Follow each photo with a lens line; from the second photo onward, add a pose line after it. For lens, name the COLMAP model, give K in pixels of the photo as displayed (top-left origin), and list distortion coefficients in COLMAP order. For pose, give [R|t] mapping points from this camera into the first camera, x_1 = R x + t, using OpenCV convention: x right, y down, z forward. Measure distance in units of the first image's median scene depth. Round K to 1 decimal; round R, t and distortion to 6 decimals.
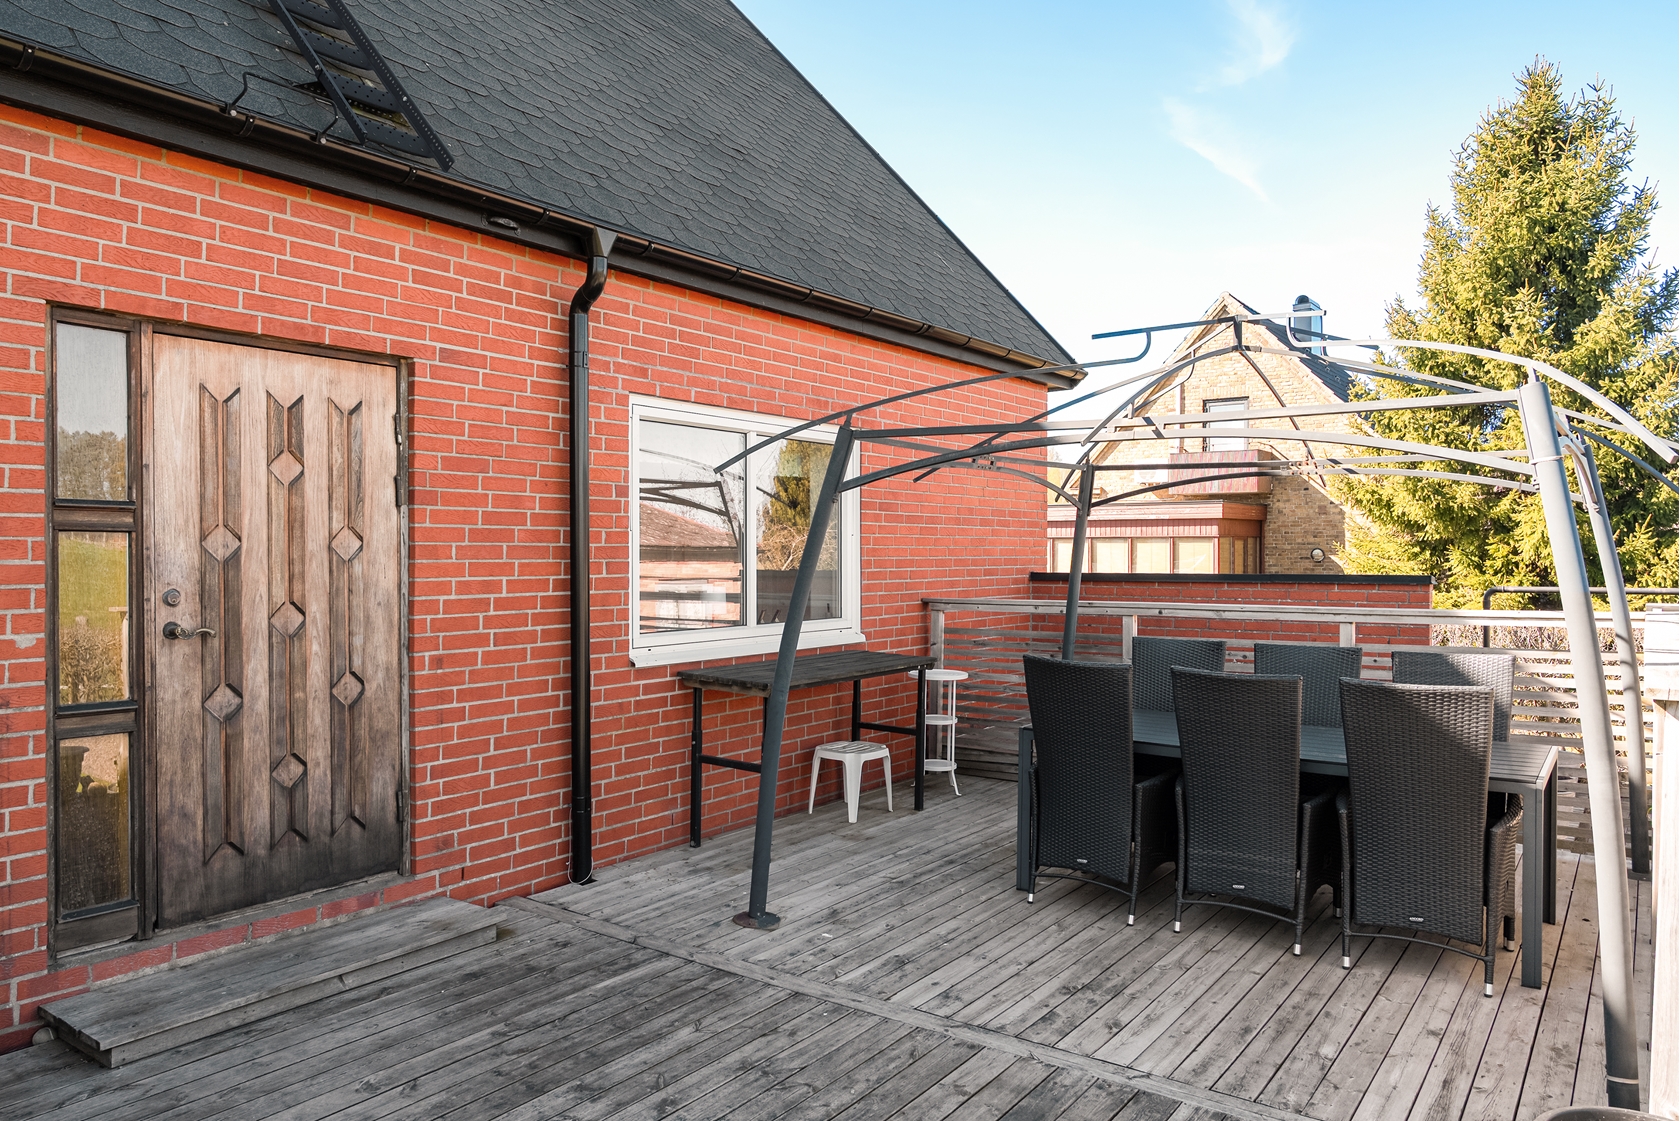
lens RADIAL K [[1172.6, 0, 840.0], [0, 1172.6, 560.5], [0, 0, 1]] dist [-0.009604, -0.001735]
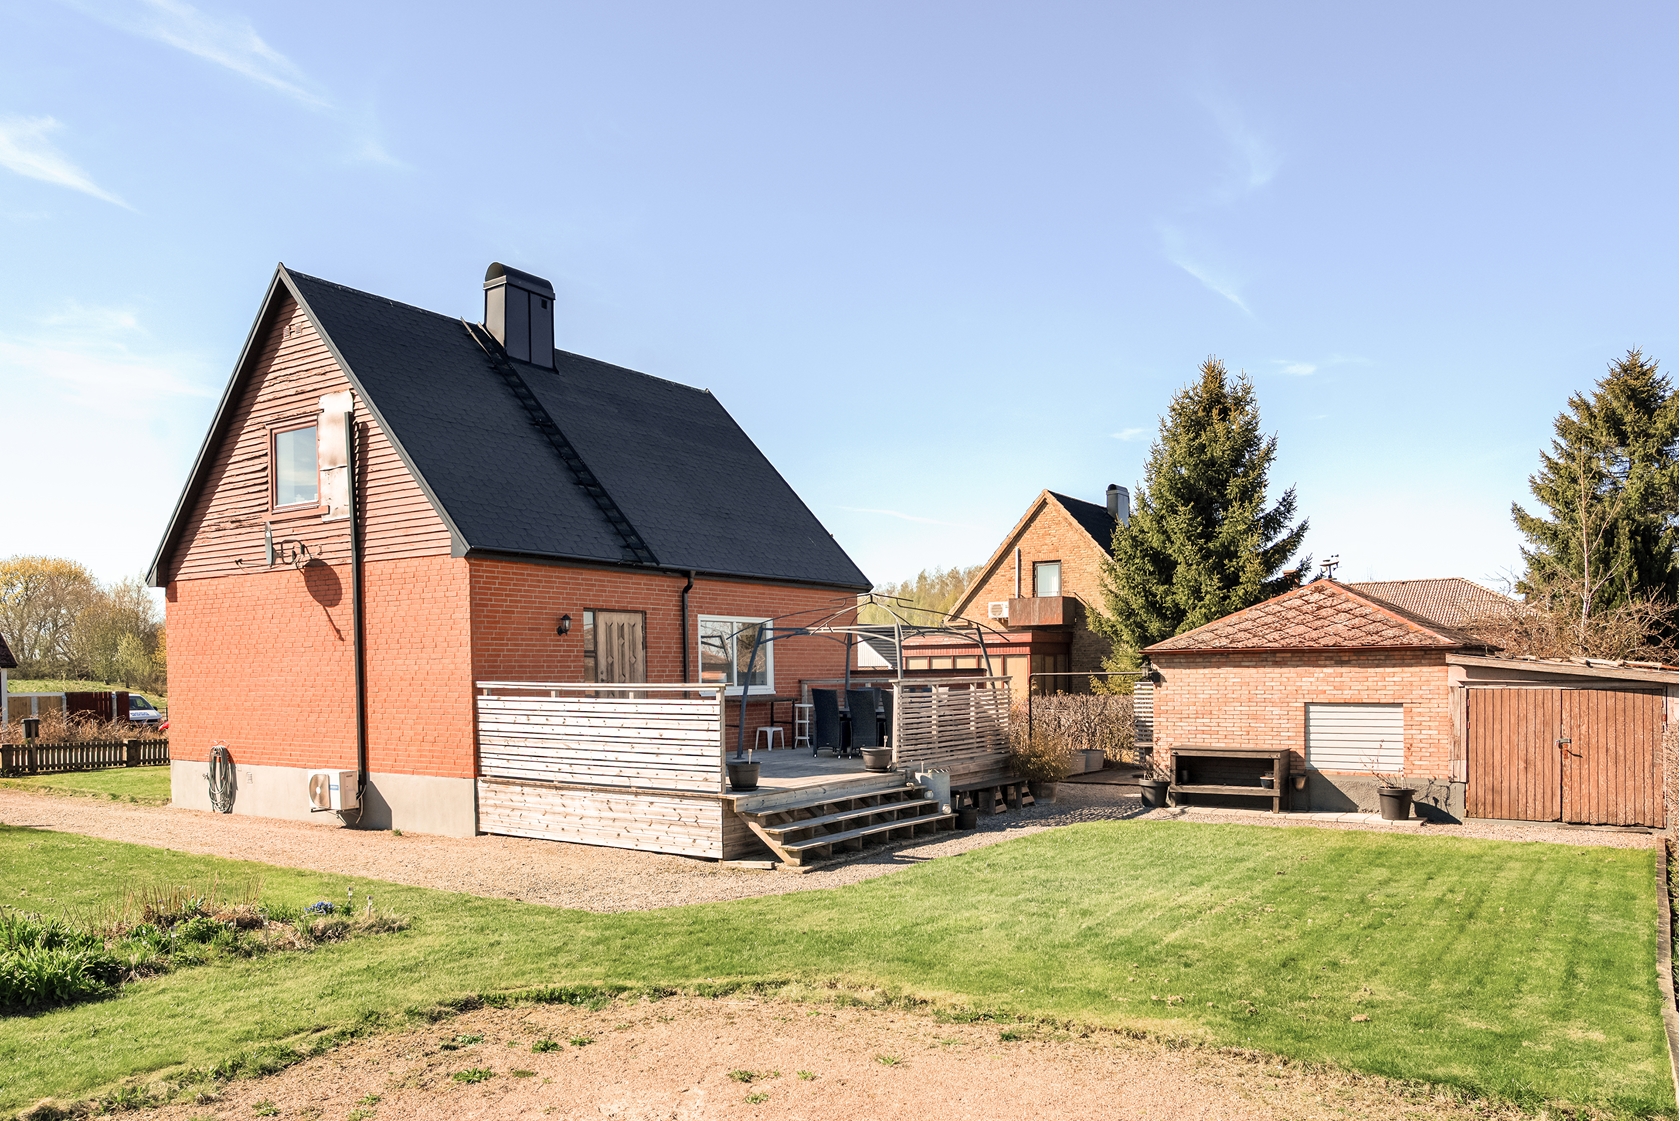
lens RADIAL K [[1217.6, 0, 872.2], [0, 1217.6, 693.5], [0, 0, 1]] dist [-0.009000, -0.001968]
pose [[0.998758, -0.013763, 0.047878, 0.165131], [0.013306, 0.999863, 0.009856, 0.062901], [-0.048007, -0.009206, 0.998805, -2.808414]]
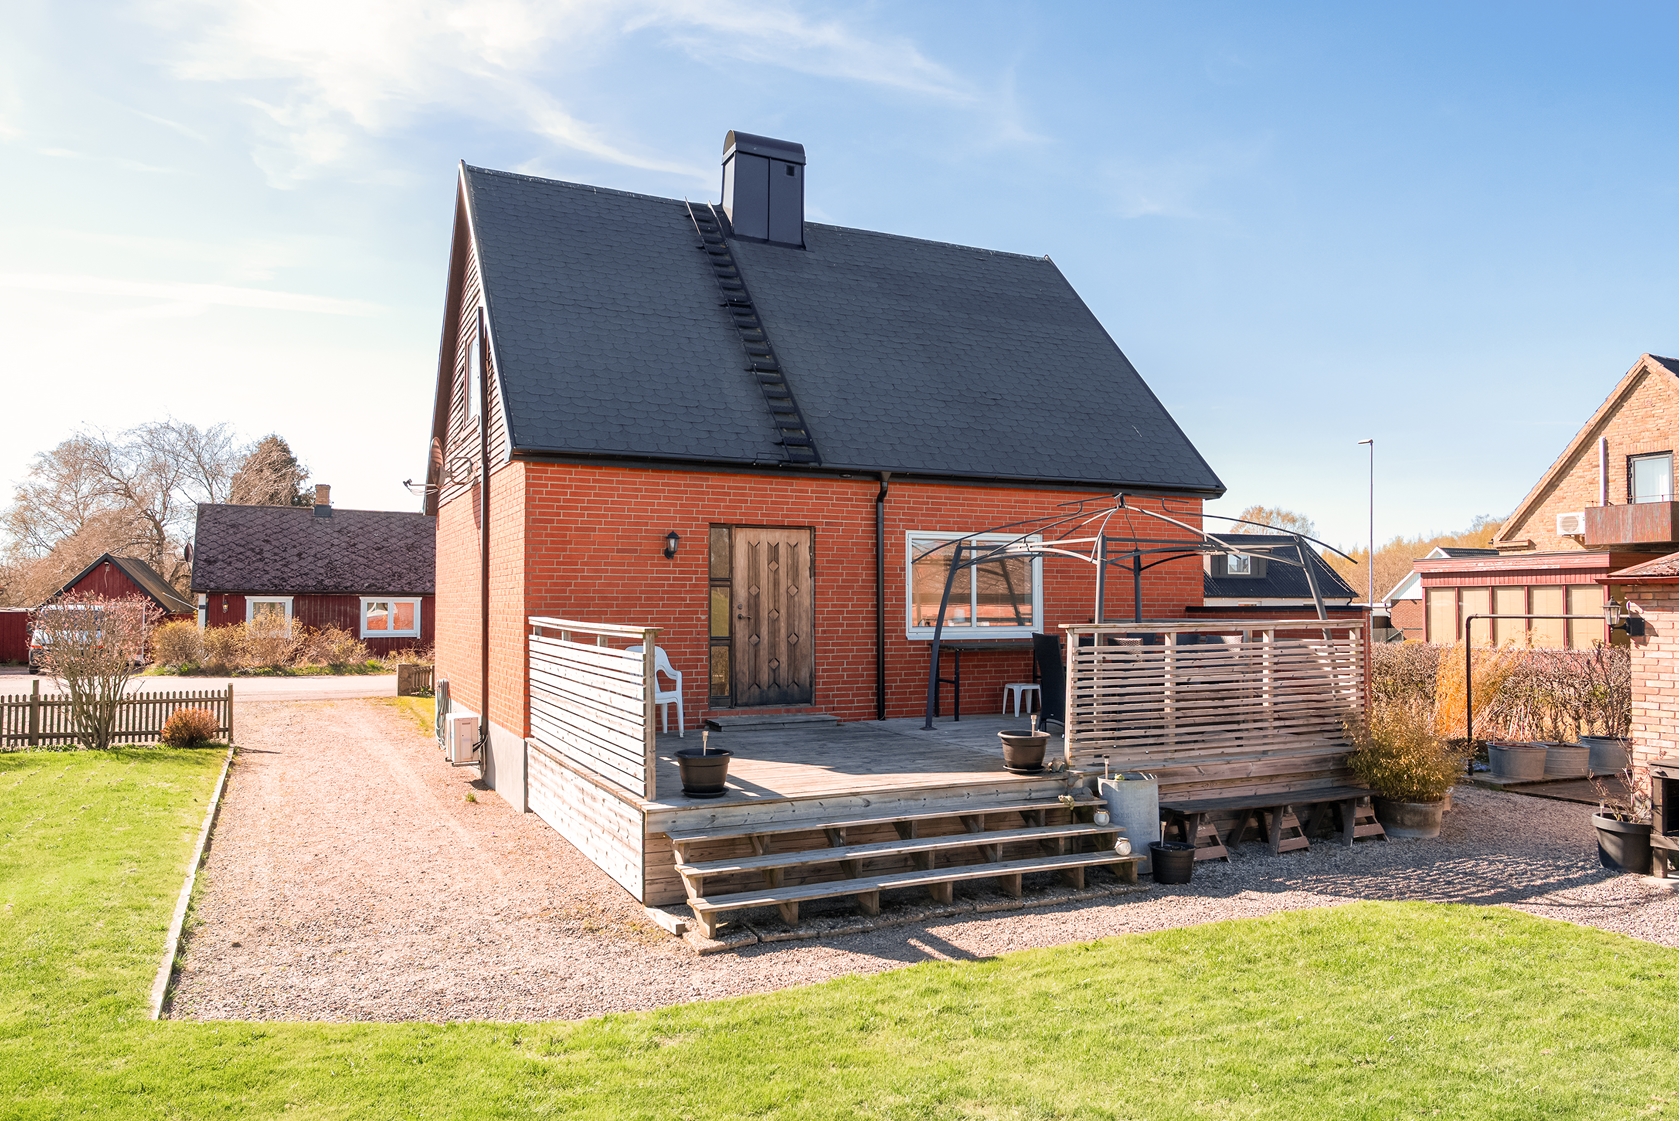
lens RADIAL K [[1172.6, 0, 840.0], [0, 1172.6, 560.5], [0, 0, 1]] dist [-0.009604, -0.001735]
pose [[0.876021, -0.020523, -0.481836, 1.021026], [-0.001749, 0.998952, -0.045729, 0.042093], [0.482270, 0.040903, 0.875067, -1.417781]]
